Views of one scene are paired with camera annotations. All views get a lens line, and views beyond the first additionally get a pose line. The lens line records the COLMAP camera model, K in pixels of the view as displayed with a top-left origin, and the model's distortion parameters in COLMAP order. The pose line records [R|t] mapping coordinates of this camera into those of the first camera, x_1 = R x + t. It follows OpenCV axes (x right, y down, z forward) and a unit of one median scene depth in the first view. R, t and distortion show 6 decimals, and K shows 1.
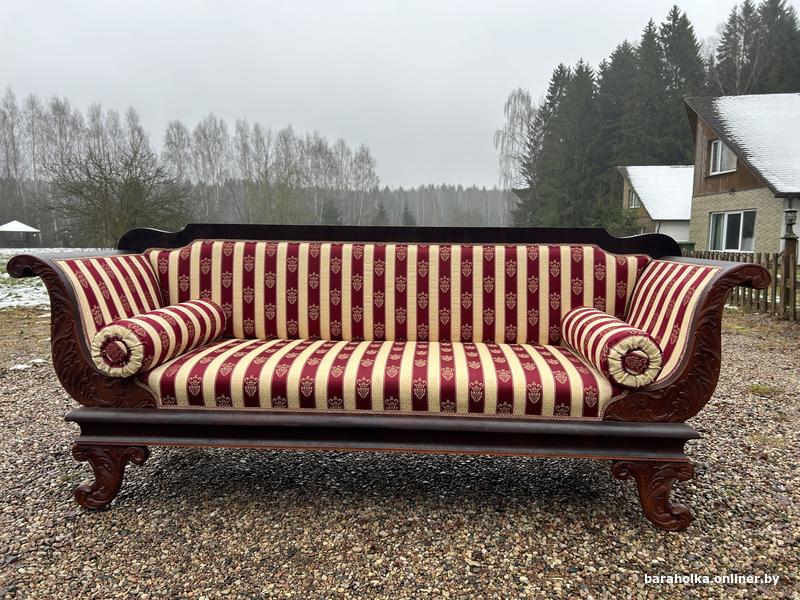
lens RADIAL K [[608.6, 0, 403.0], [0, 608.6, 297.9], [0, 0, 1]] dist [0.052202, -0.057258]
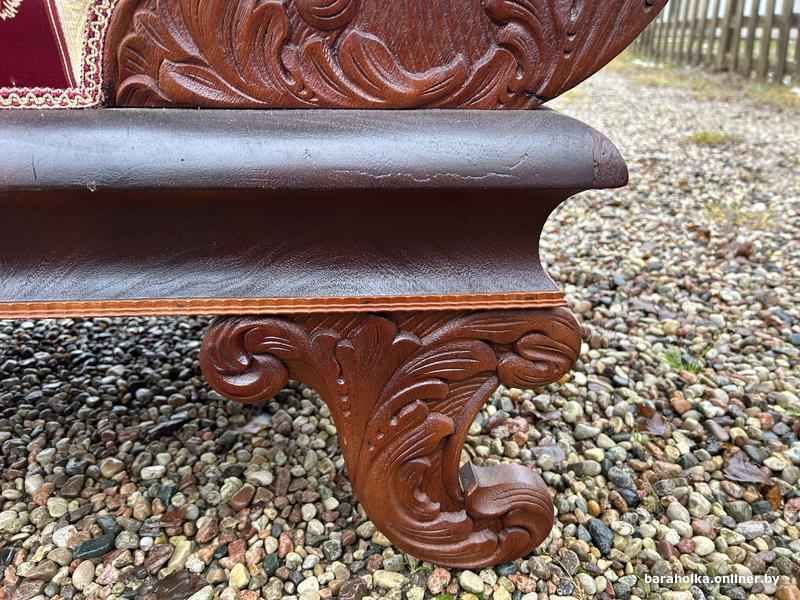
lens RADIAL K [[608.6, 0, 399.0], [0, 608.6, 304.8], [0, 0, 1]] dist [0.052202, -0.057258]
pose [[0.991685, -0.054551, 0.116558, 0.361647], [0.014009, 0.946091, 0.323598, 0.185865], [-0.127927, -0.319275, 0.938988, 0.758760]]
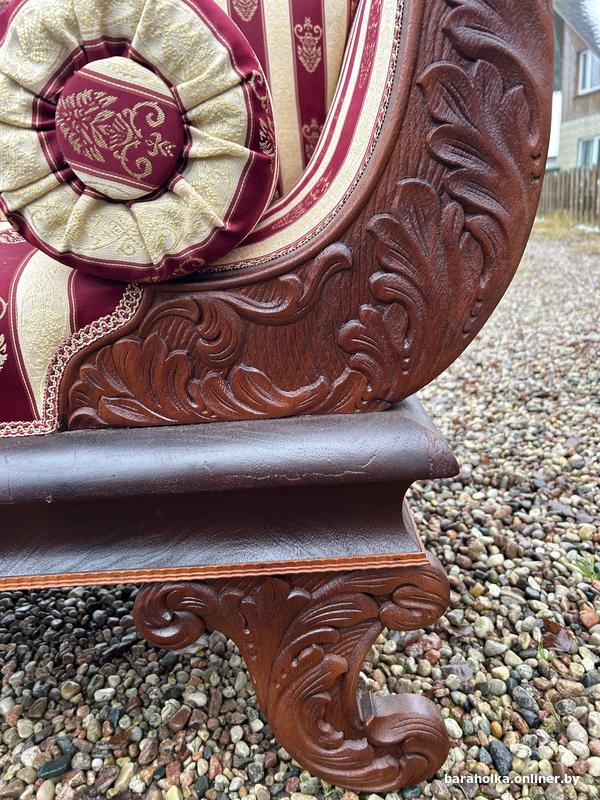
lens RADIAL K [[608.6, 0, 299.5], [0, 608.6, 401.6], [0, 0, 1]] dist [0.052202, -0.057258]
pose [[0.995211, -0.093839, 0.027389, 0.386264], [0.086241, 0.974750, 0.205975, 0.139659], [-0.046026, -0.202627, 0.978174, 0.723063]]
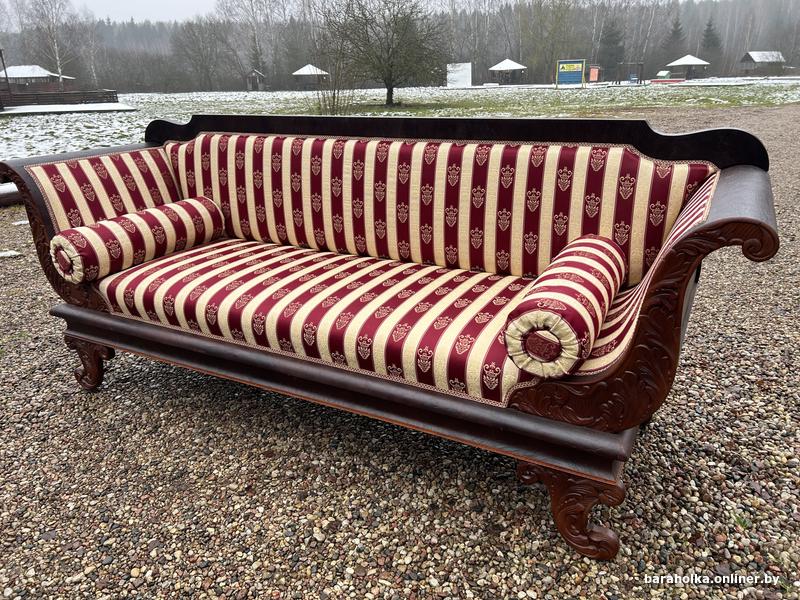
lens RADIAL K [[608.6, 0, 396.5], [0, 608.6, 304.4], [0, 0, 1]] dist [0.052202, -0.057258]
pose [[0.901866, 0.120681, -0.414818, 0.470732], [-0.006131, 0.963670, 0.267025, -0.118726], [0.431972, -0.238277, 0.869841, 0.290934]]
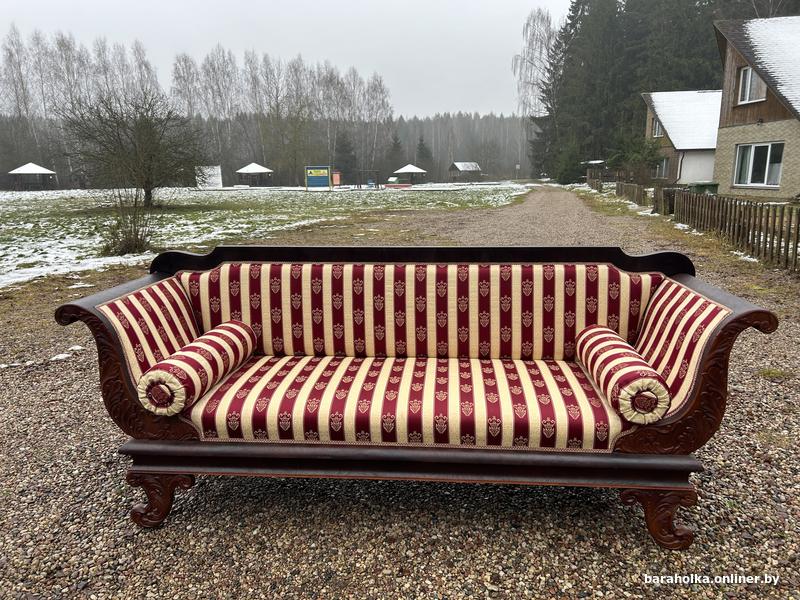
lens RADIAL K [[608.6, 0, 401.5], [0, 608.6, 298.4], [0, 0, 1]] dist [0.052202, -0.057258]
pose [[0.999397, -0.015804, -0.030920, -0.005299], [0.019188, 0.993481, 0.112374, -0.183429], [0.028943, -0.112899, 0.993185, -0.042918]]
